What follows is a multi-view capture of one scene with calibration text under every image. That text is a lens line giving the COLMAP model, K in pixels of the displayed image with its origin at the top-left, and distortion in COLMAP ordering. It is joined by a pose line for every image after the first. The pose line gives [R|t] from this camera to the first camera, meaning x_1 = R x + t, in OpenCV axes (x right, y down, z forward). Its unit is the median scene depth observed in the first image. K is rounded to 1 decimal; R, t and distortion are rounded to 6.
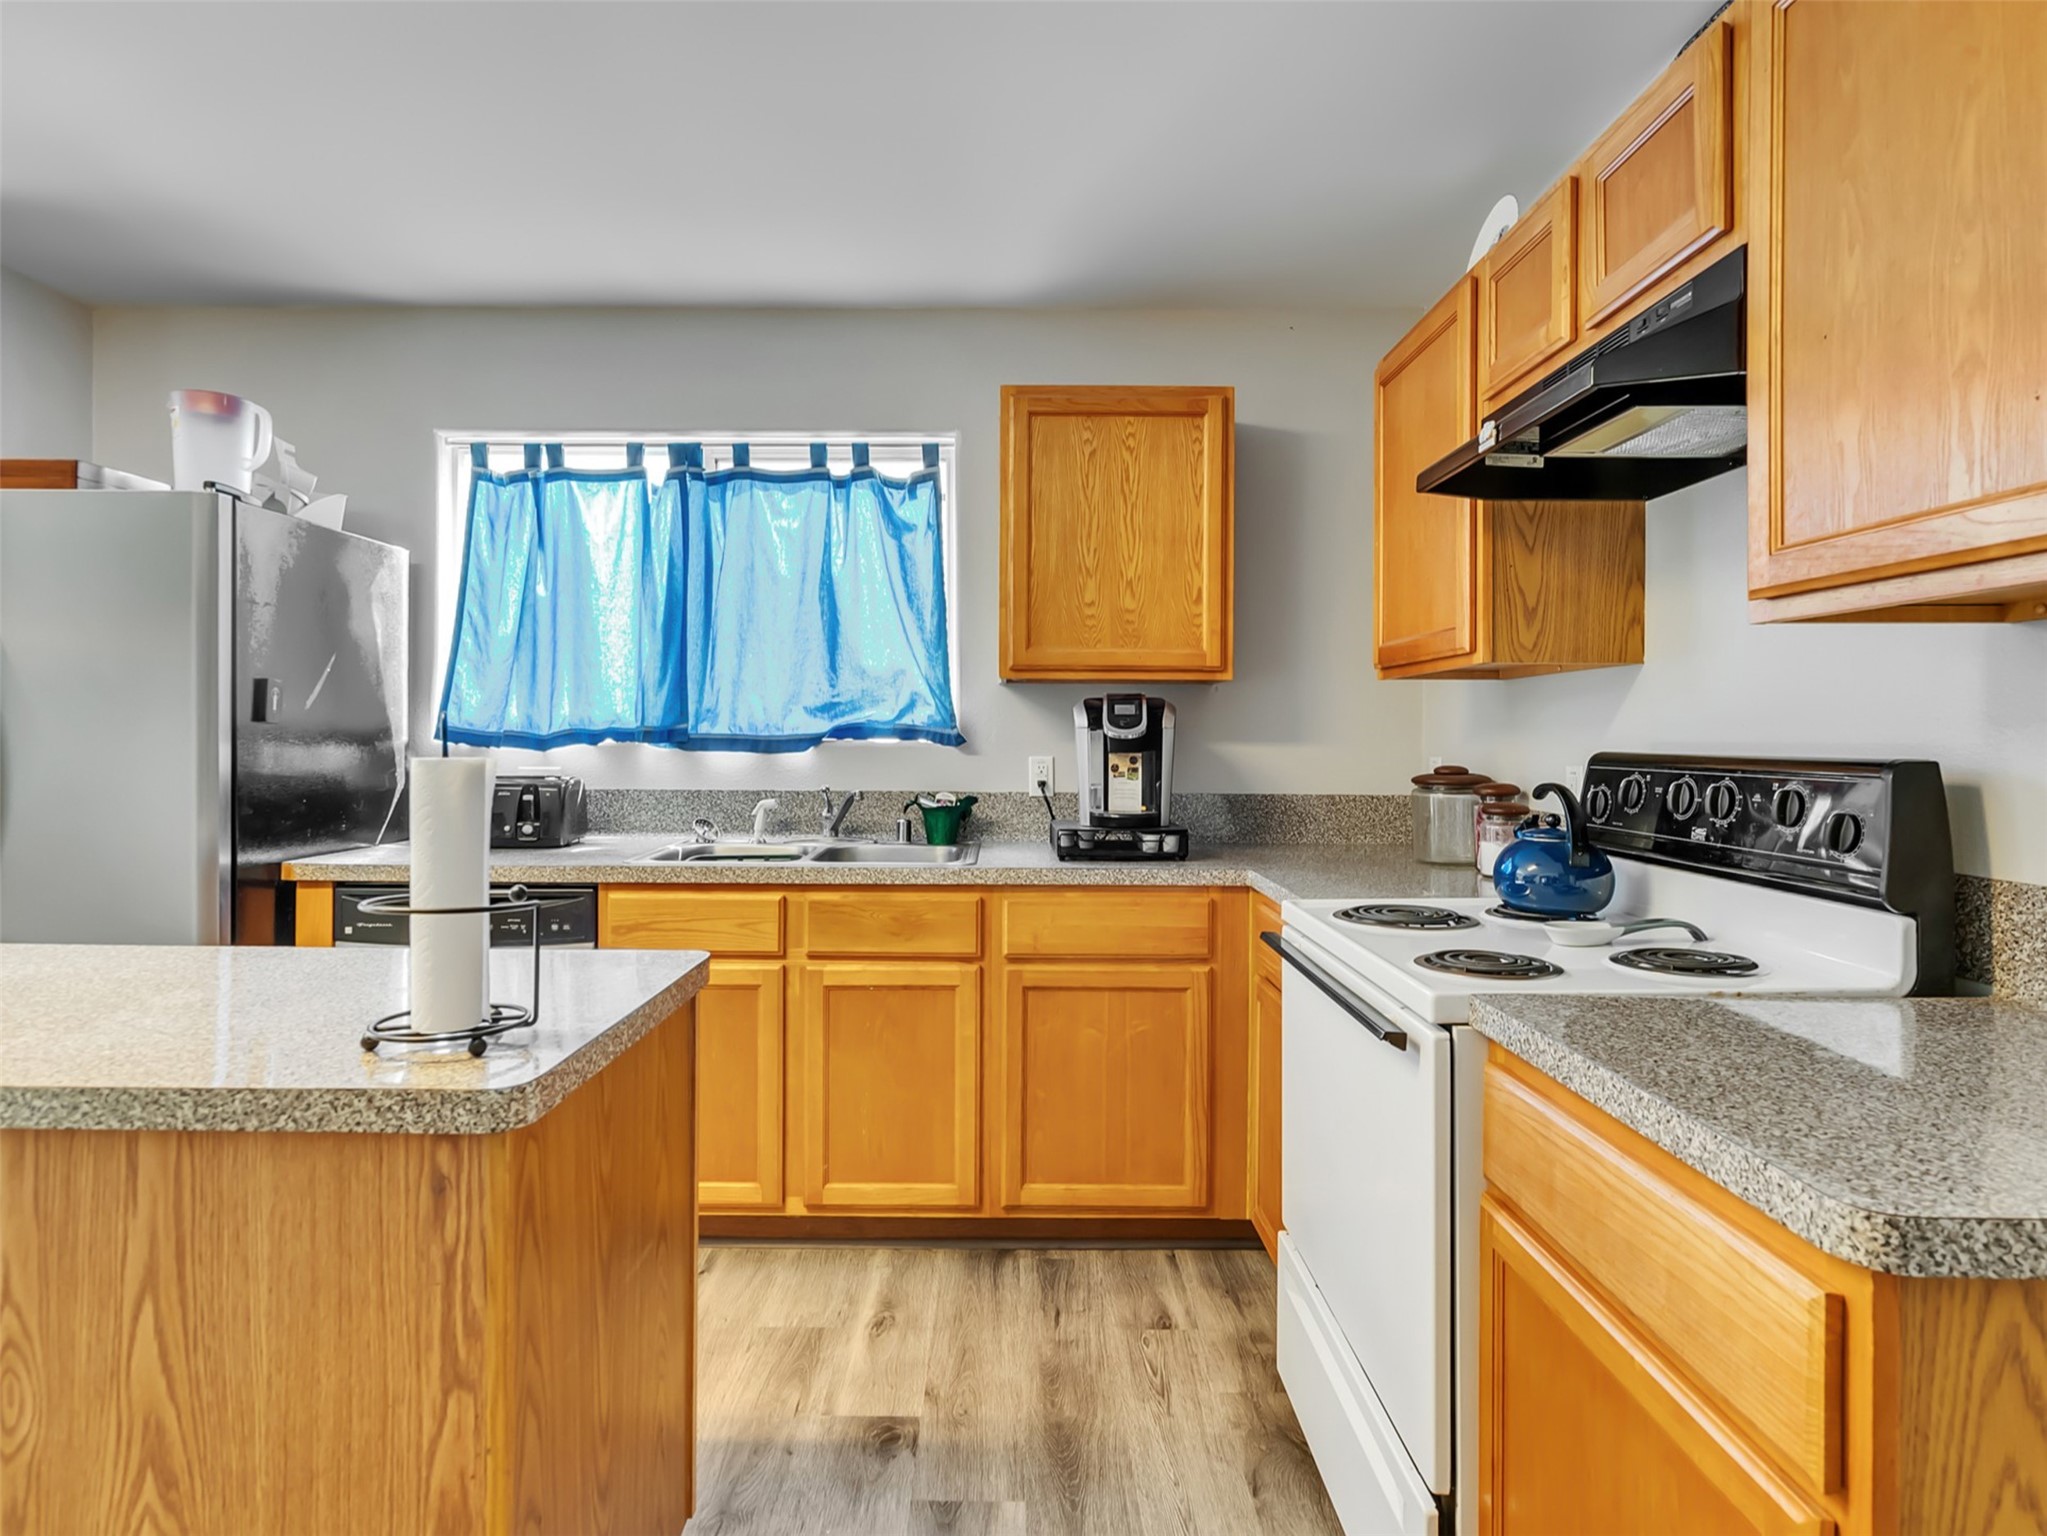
lens RADIAL K [[1134.0, 0, 1010.7], [0, 1134.0, 735.9], [0, 0, 1]] dist [-0.009961, 0.005142]
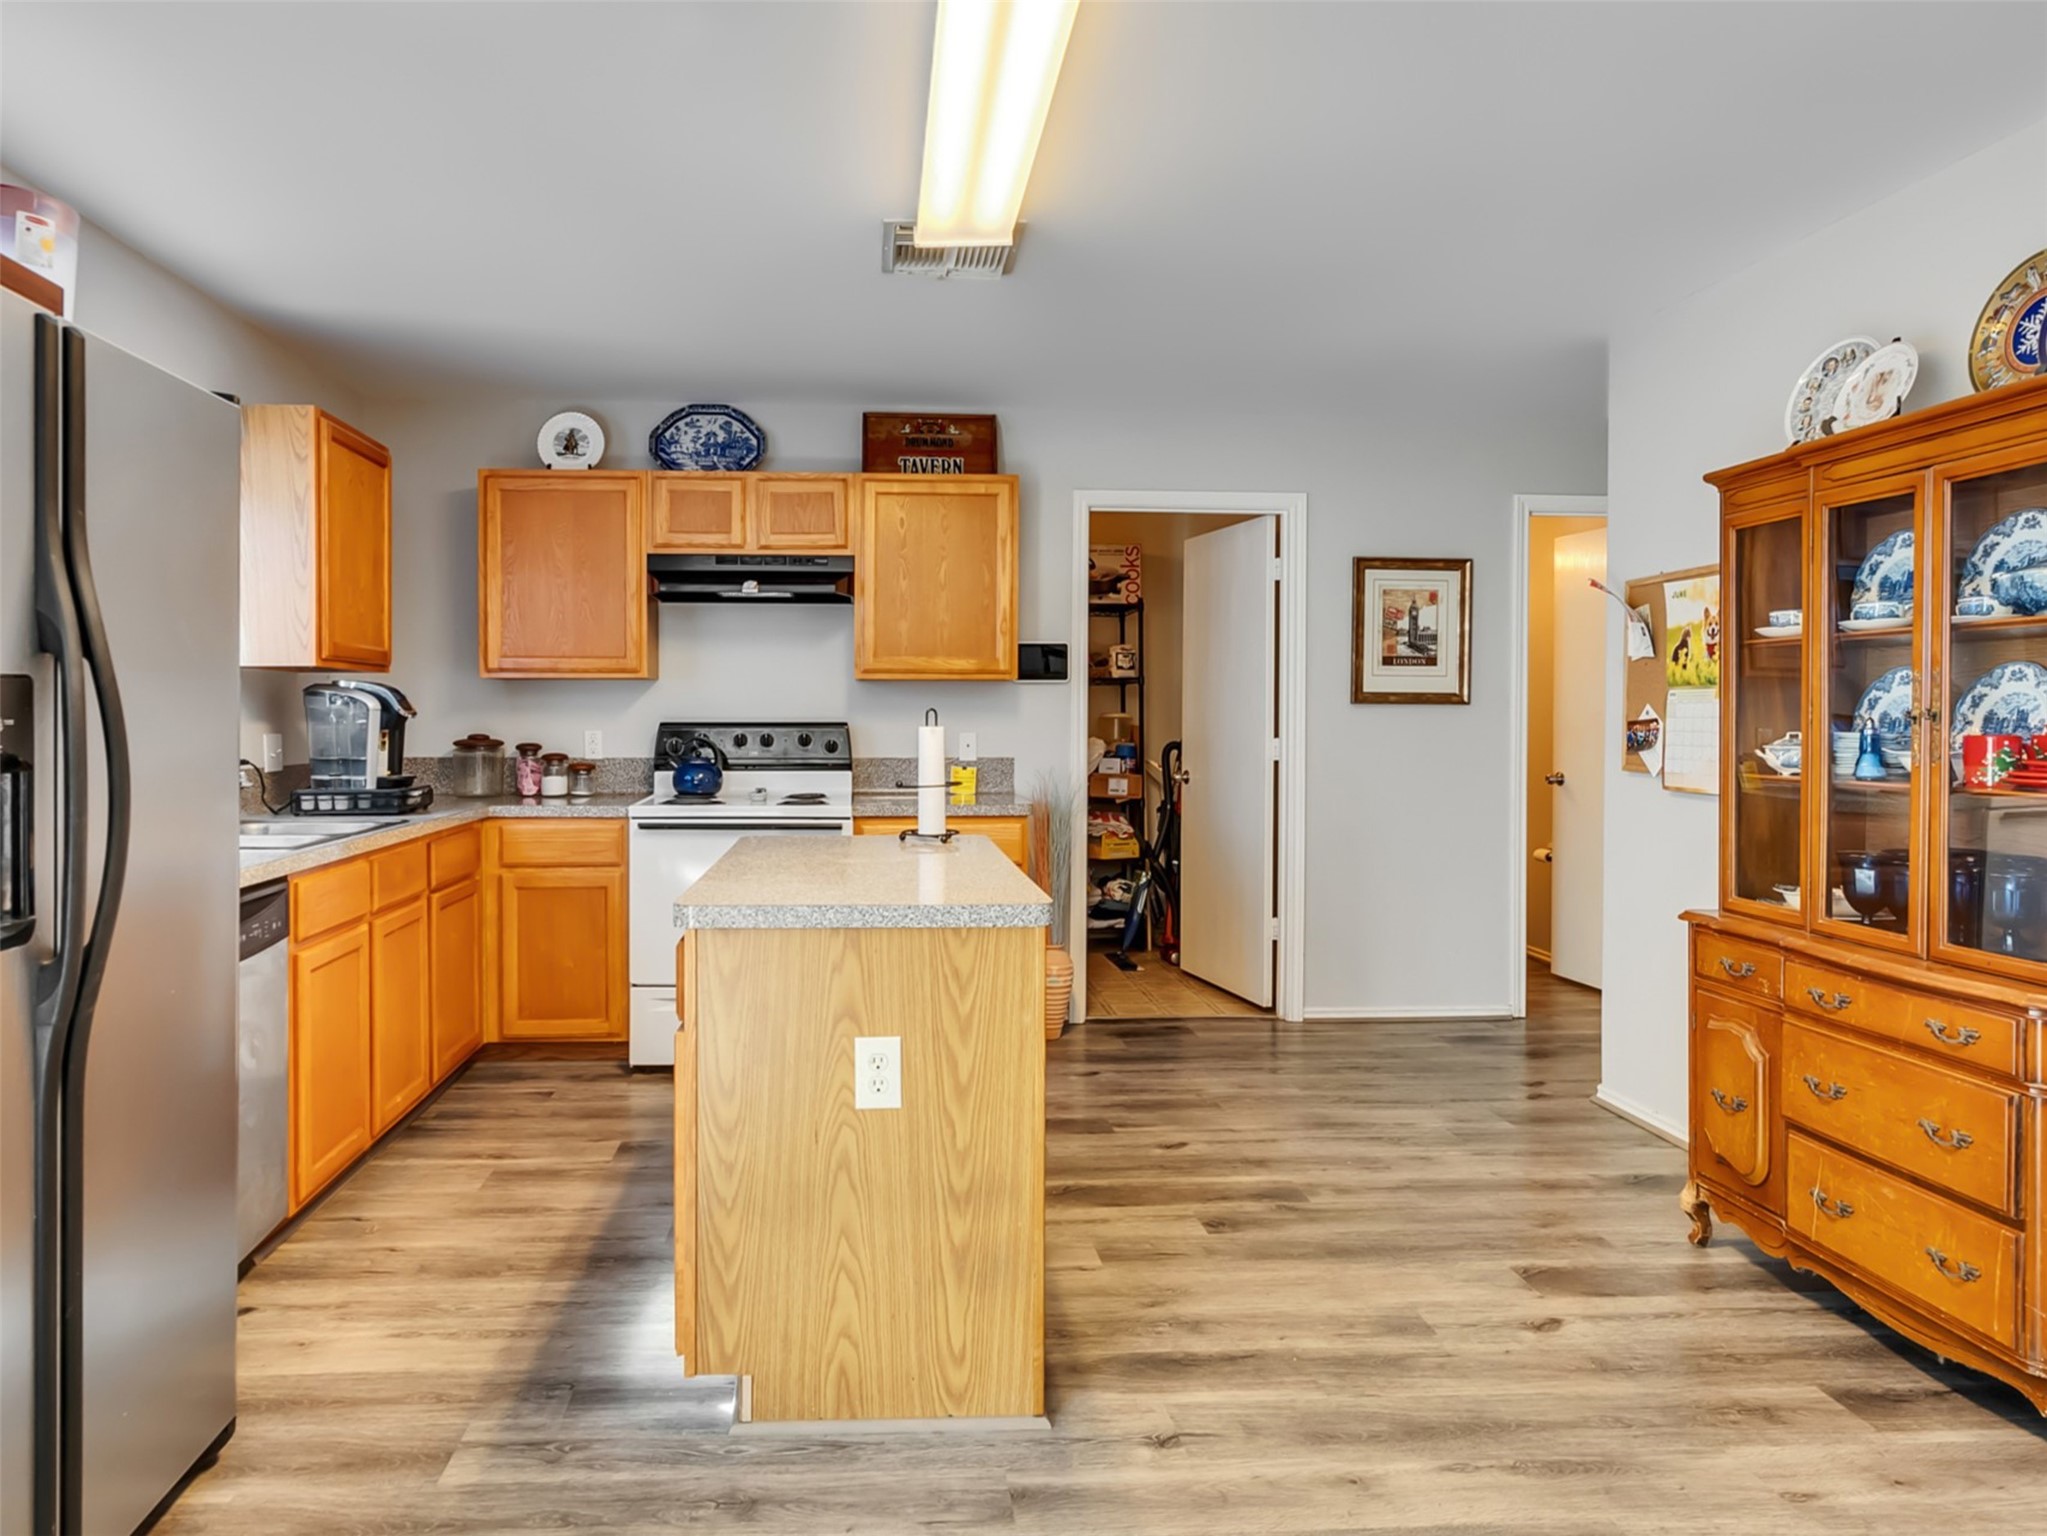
lens RADIAL K [[1275.2, 0, 923.1], [0, 1275.2, 731.1], [0, 0, 1]] dist [-0.006039, 0.004263]
pose [[-0.057942, -0.018535, 0.998148, -1.374495], [0.000614, 0.999827, 0.018602, -0.009568], [-0.998320, 0.001691, -0.057921, 0.491549]]
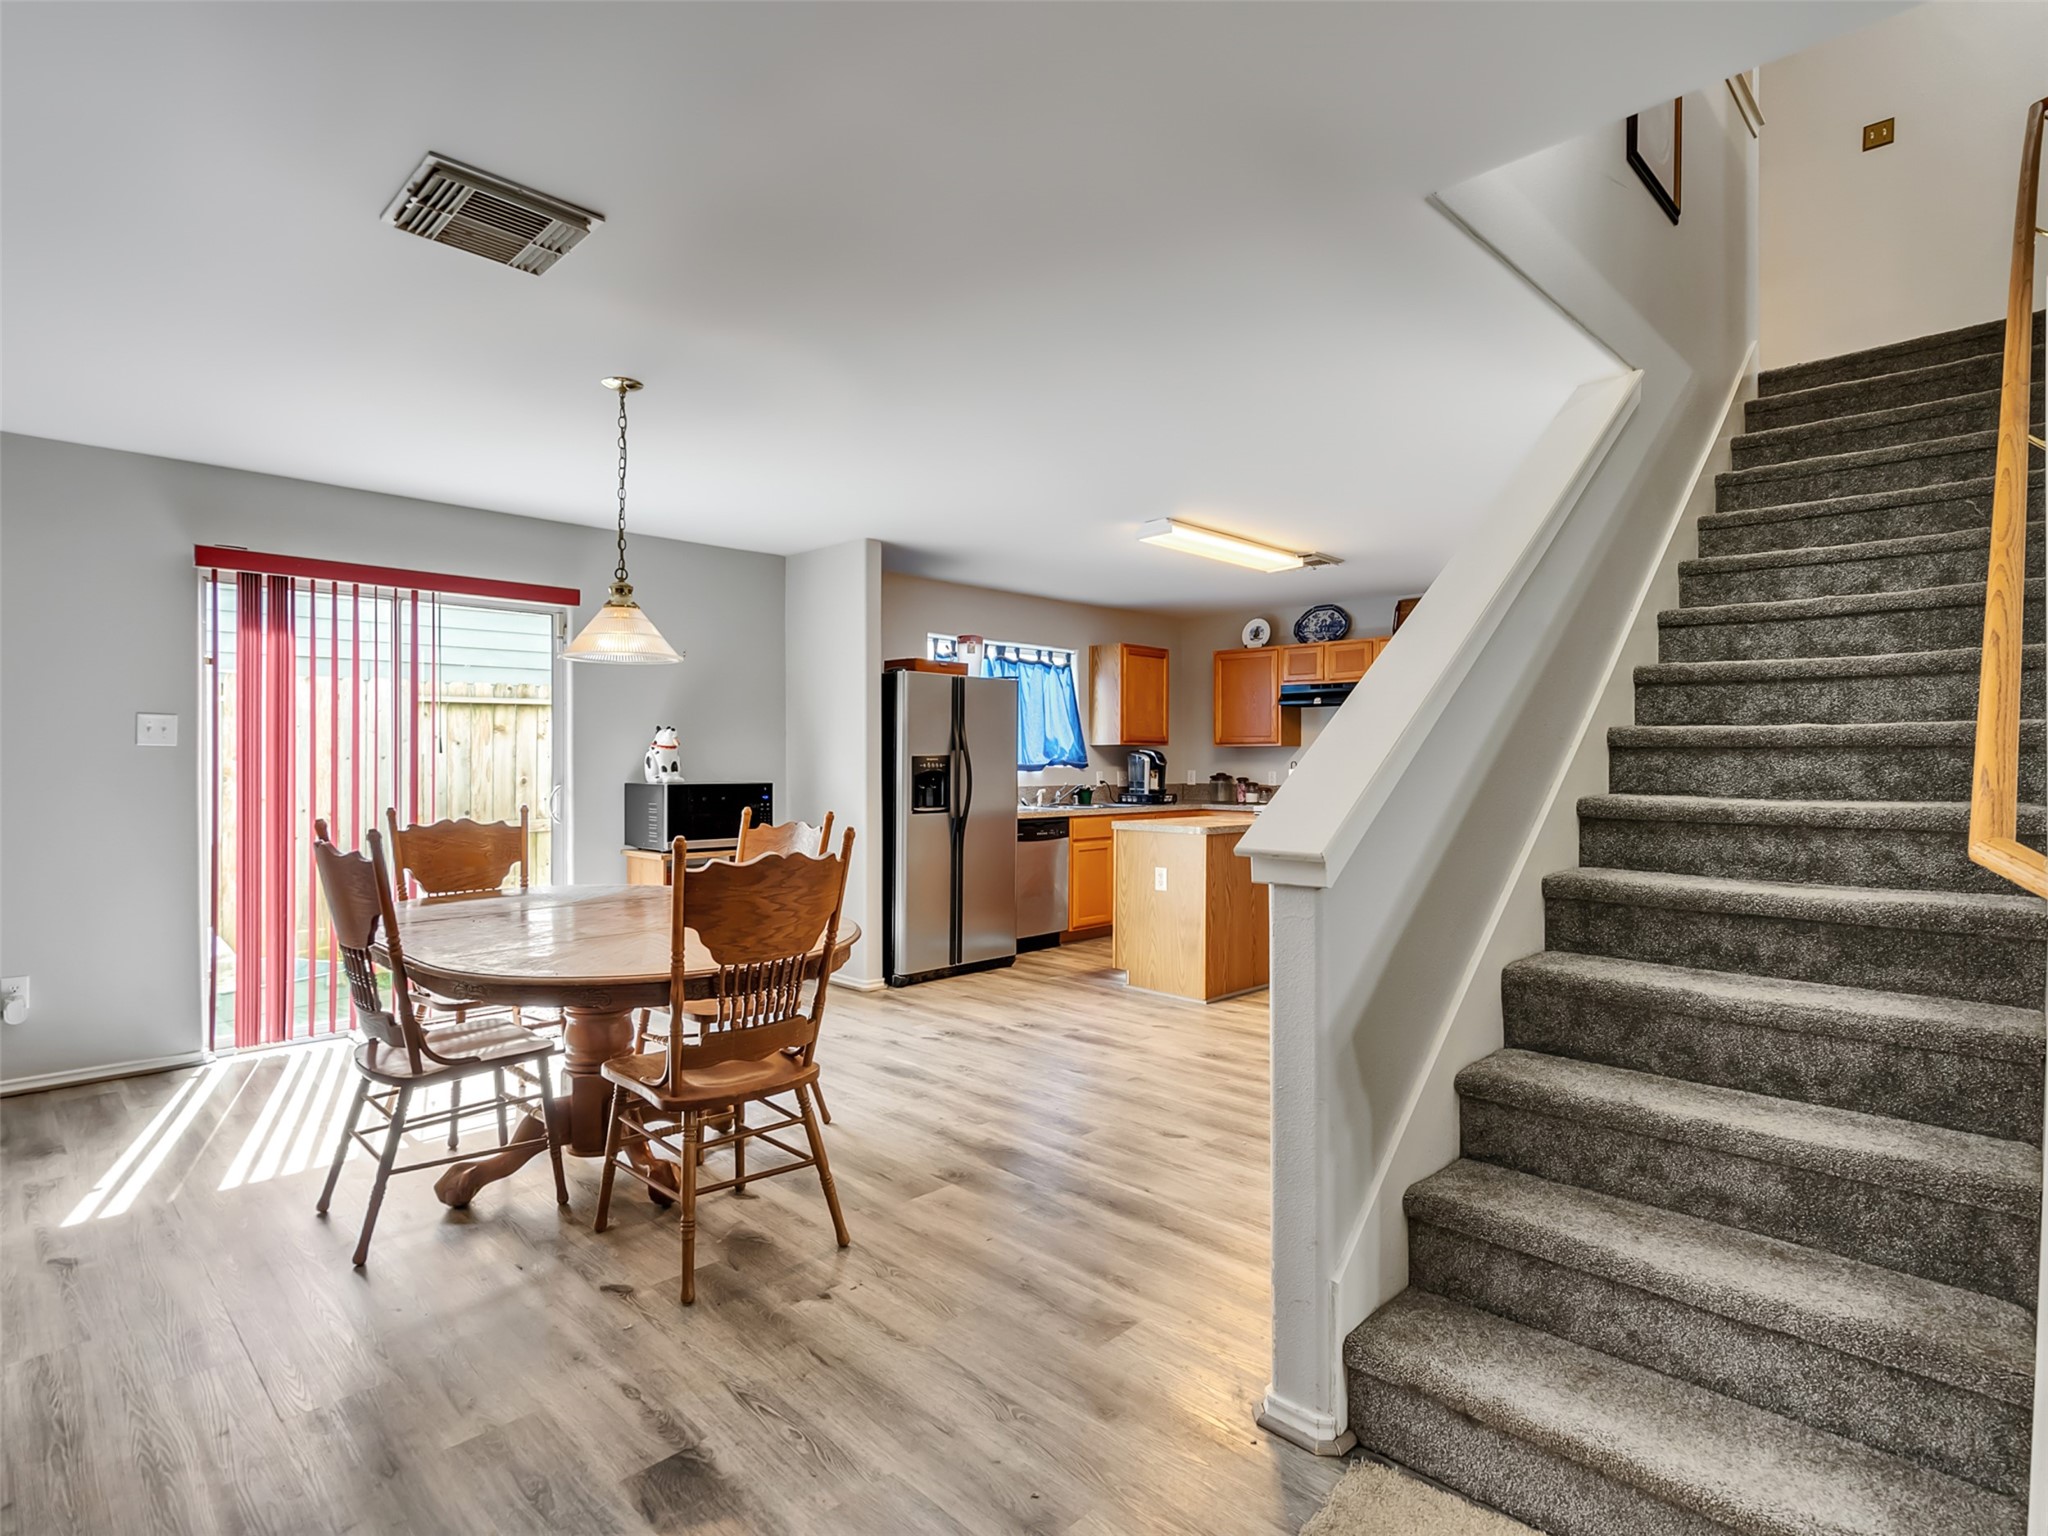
lens RADIAL K [[1062.6, 0, 1015.7], [0, 1062.6, 769.5], [0, 0, 1]] dist [-0.005322, 0.003309]
pose [[0.700720, -0.008764, 0.713382, -2.231746], [0.003200, 0.999953, 0.009142, -0.013478], [-0.713429, -0.004123, 0.700716, -0.742971]]
